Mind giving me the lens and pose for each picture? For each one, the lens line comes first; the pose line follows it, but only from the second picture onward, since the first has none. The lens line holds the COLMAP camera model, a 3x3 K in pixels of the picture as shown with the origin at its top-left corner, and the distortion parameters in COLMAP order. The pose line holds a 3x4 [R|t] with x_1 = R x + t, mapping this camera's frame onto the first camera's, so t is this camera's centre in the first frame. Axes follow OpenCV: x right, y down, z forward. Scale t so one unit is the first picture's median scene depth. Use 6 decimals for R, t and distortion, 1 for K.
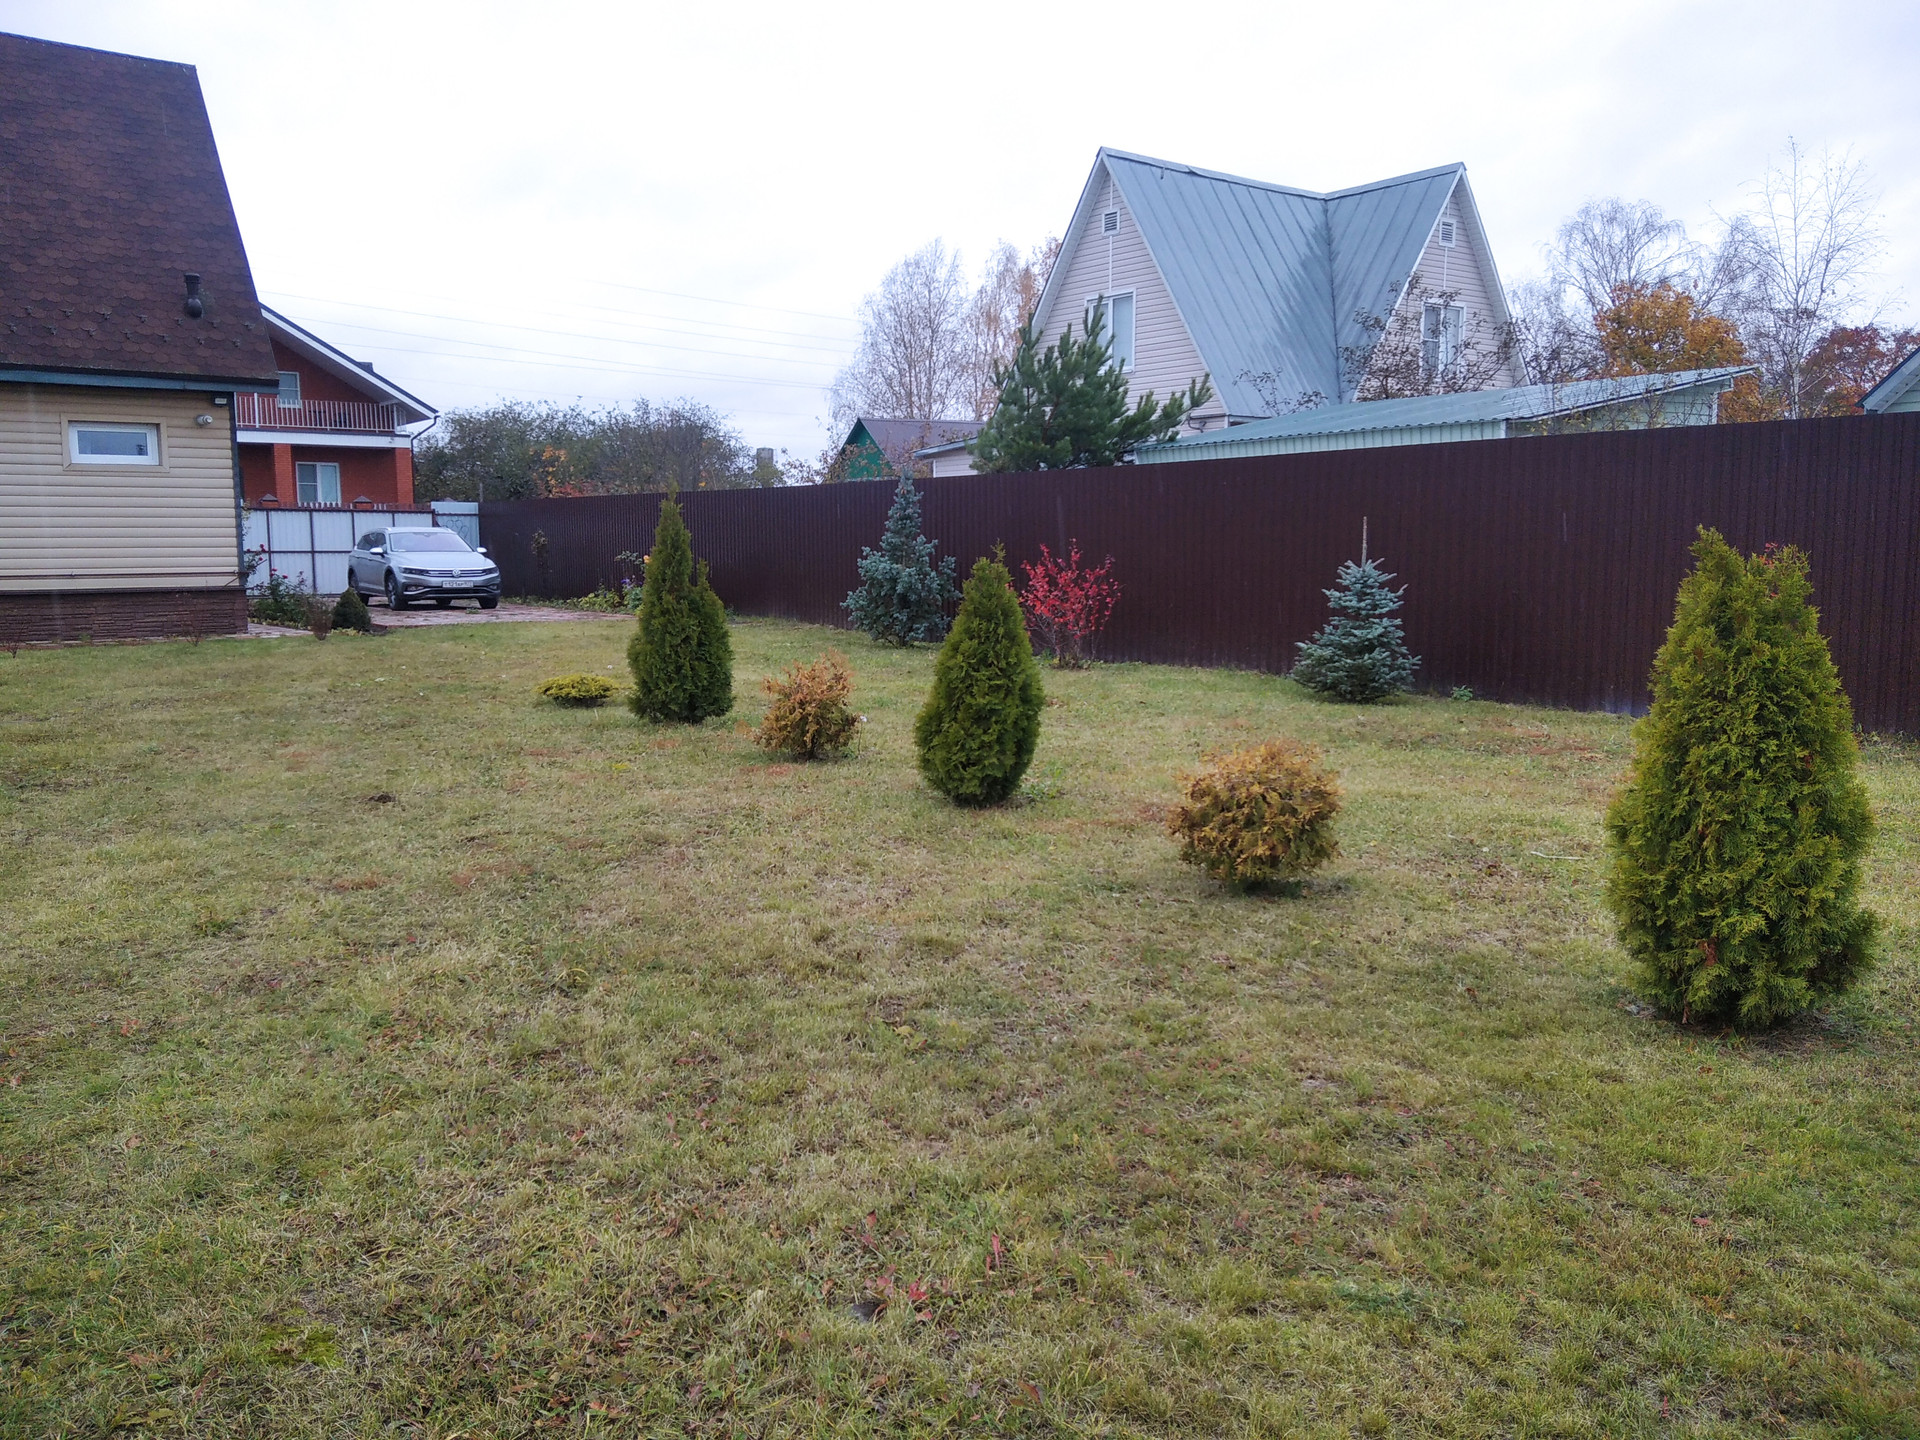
lens RADIAL K [[1544.3, 0, 962.3], [0, 1544.3, 703.5], [0, 0, 1]] dist [0.098317, -0.147464]
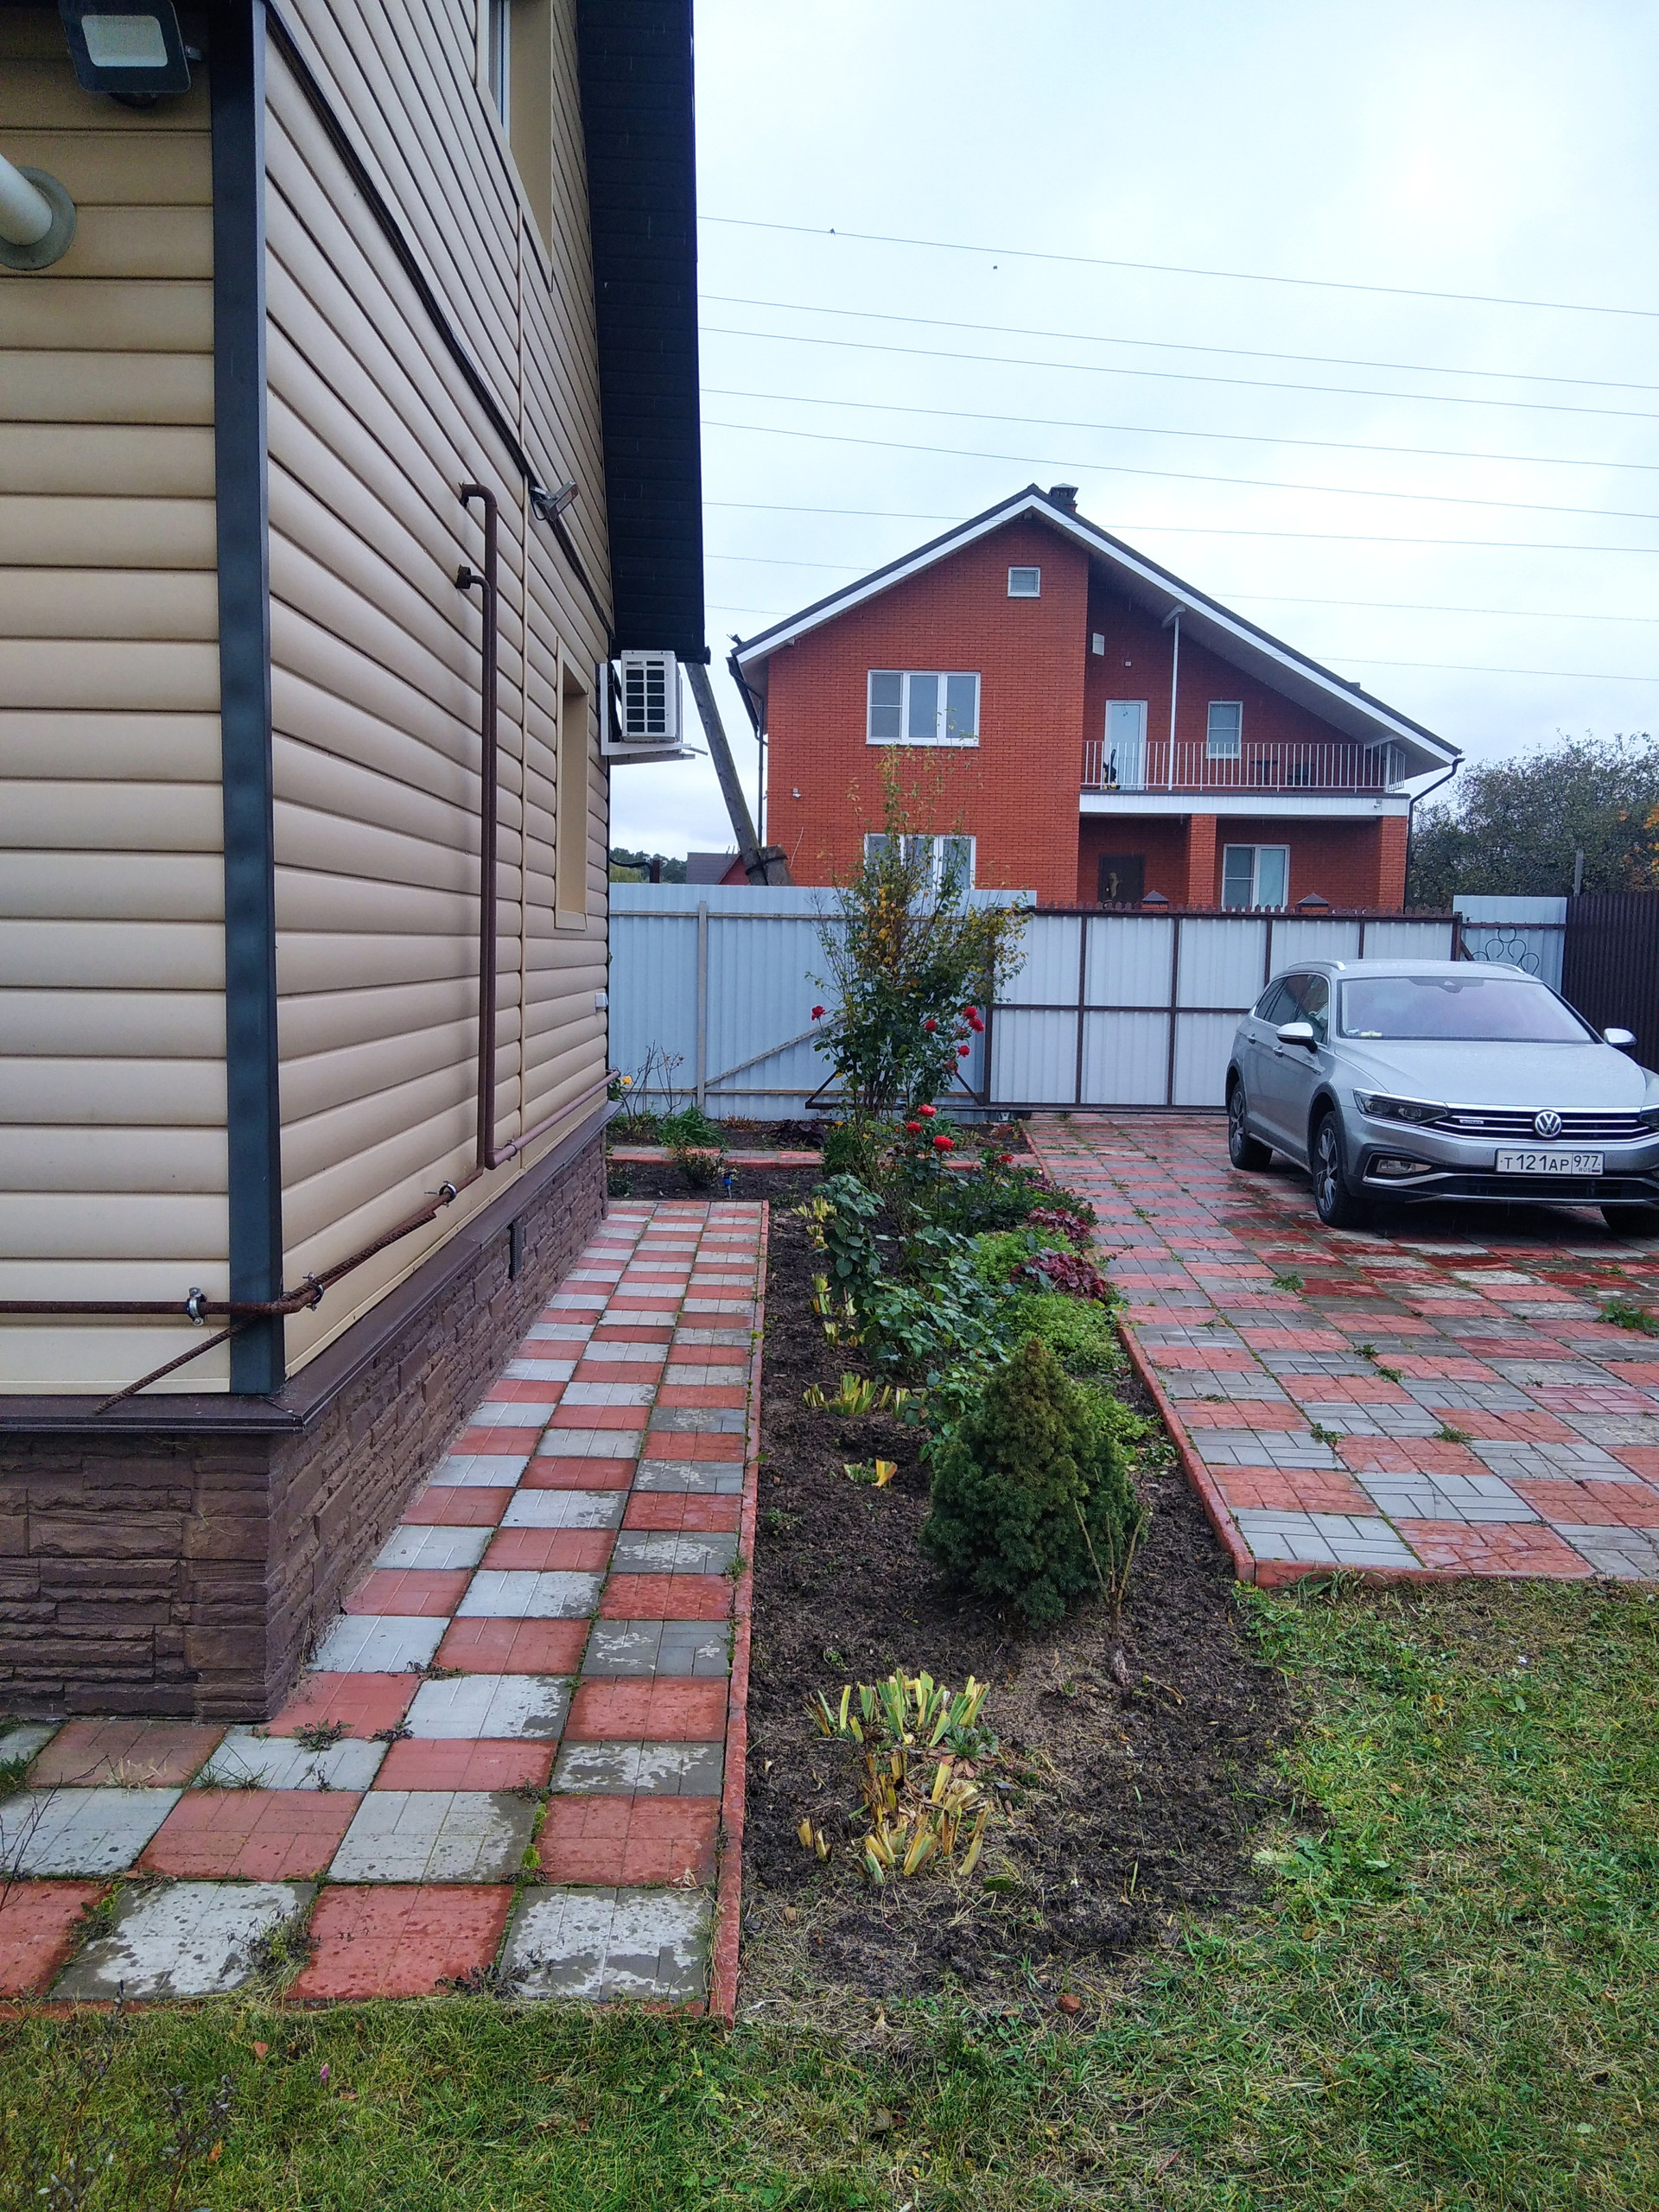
lens RADIAL K [[1779.2, 0, 829.5], [0, 1779.2, 1106.0], [0, 0, 1]] dist [0.098317, -0.147464]
pose [[0.801882, 0.069423, -0.593436, -0.132439], [-0.083268, 0.996519, 0.004061, -0.043834], [0.591652, 0.046158, 0.804871, 0.370140]]
